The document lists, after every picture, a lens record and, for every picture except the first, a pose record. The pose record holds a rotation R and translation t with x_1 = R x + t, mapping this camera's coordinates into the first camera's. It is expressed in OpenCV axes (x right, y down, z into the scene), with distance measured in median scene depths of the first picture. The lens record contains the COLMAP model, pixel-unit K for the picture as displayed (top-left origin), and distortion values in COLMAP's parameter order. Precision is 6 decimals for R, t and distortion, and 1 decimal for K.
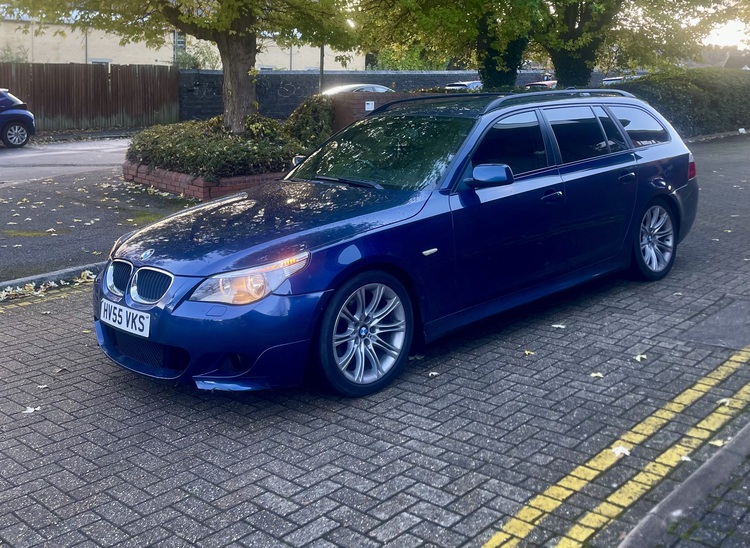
lens RADIAL K [[785.5, 0, 375.0], [0, 785.5, 274.0], [0, 0, 1]] dist [0.006283, -0.019560]
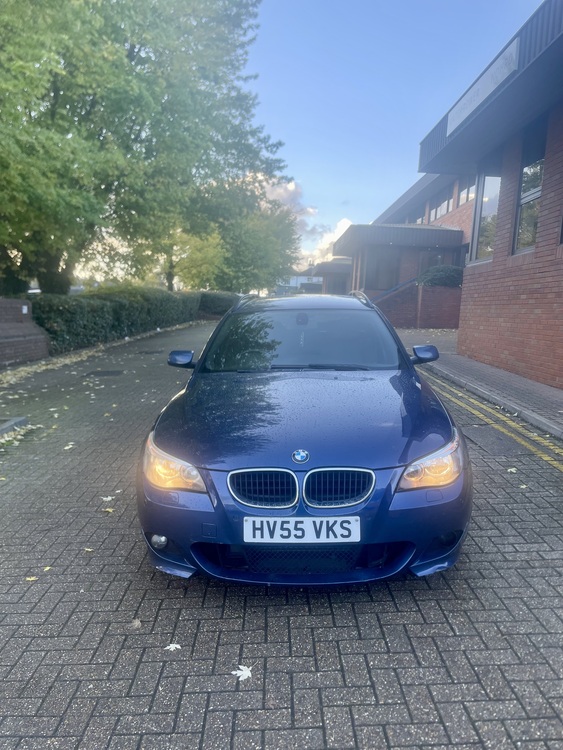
lens RADIAL K [[579.9, 0, 281.5], [0, 579.9, 375.0], [0, 0, 1]] dist [0.001093, -0.004443]
pose [[0.744901, -0.083347, 0.661949, -0.787539], [0.152579, 0.987154, -0.047406, -0.097249], [-0.649494, 0.136313, 0.748048, 0.490216]]
